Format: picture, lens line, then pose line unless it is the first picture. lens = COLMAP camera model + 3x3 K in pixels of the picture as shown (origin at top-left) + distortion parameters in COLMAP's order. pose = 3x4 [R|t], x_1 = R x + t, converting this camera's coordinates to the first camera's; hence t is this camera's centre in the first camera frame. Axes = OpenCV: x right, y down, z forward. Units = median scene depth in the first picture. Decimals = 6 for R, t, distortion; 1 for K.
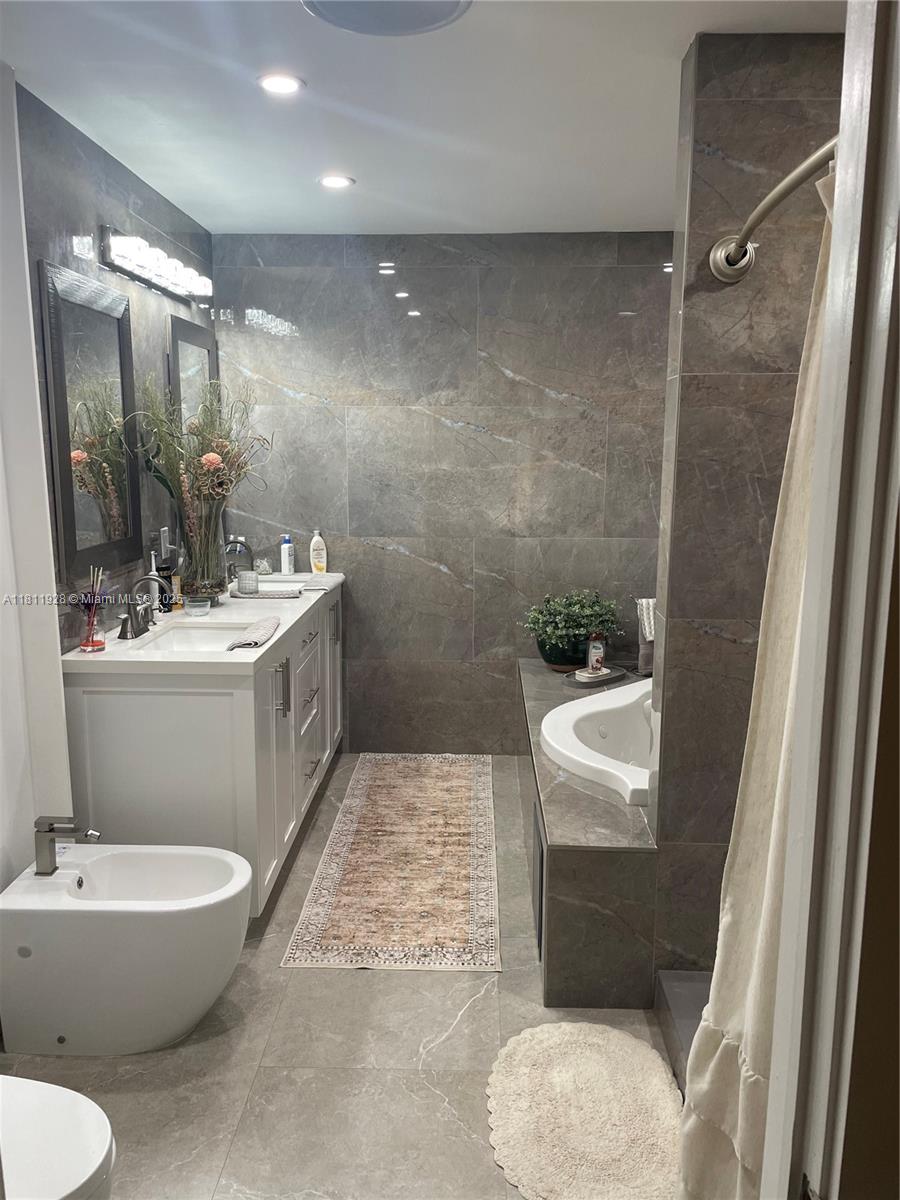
lens RADIAL K [[903.0, 0, 450.4], [0, 903.0, 600.8], [0, 0, 1]] dist [0.021262, -0.049964]
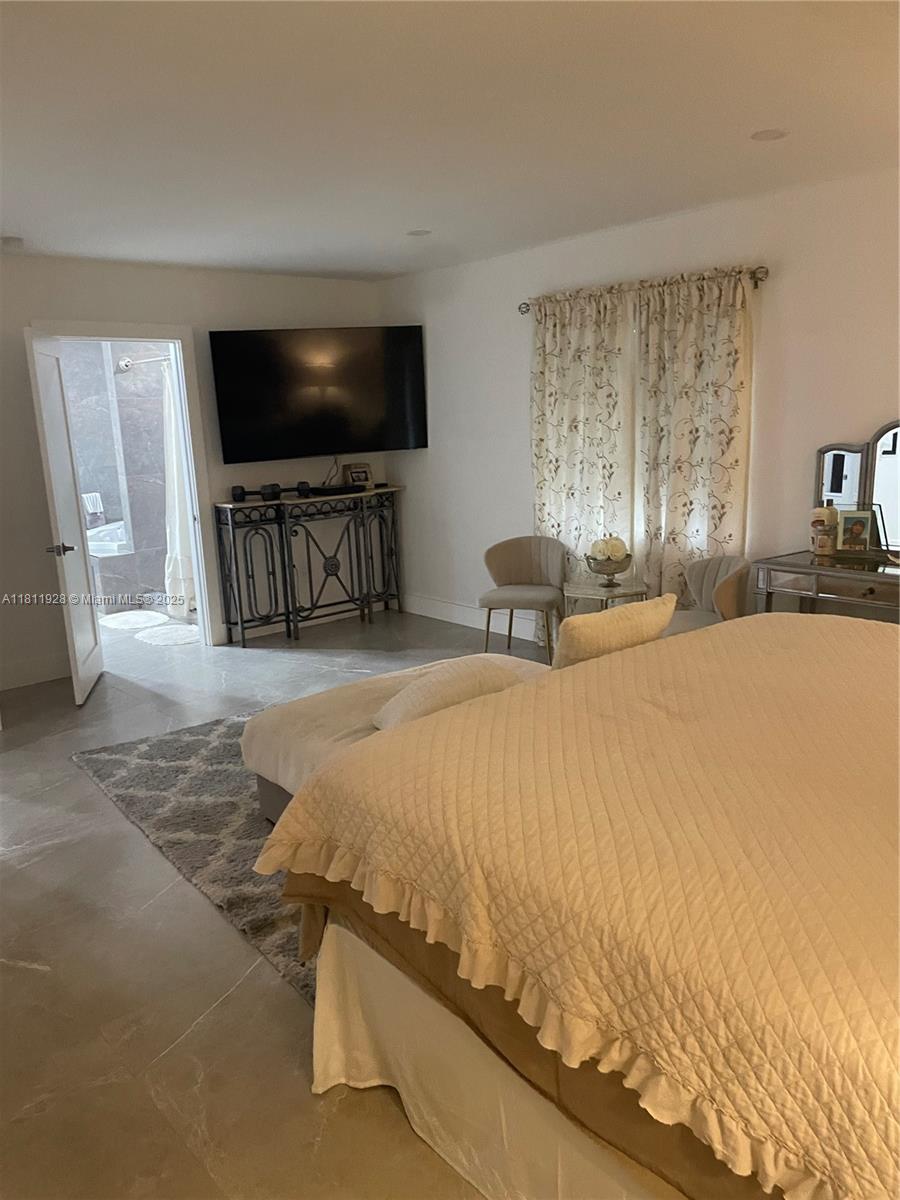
lens RADIAL K [[903.0, 0, 450.3], [0, 903.0, 602.1], [0, 0, 1]] dist [0.021262, -0.049964]
pose [[0.733629, -0.180421, 0.655162, -1.118459], [0.154870, 0.983130, 0.097319, 0.331076], [-0.661668, 0.030069, 0.749194, -2.184636]]
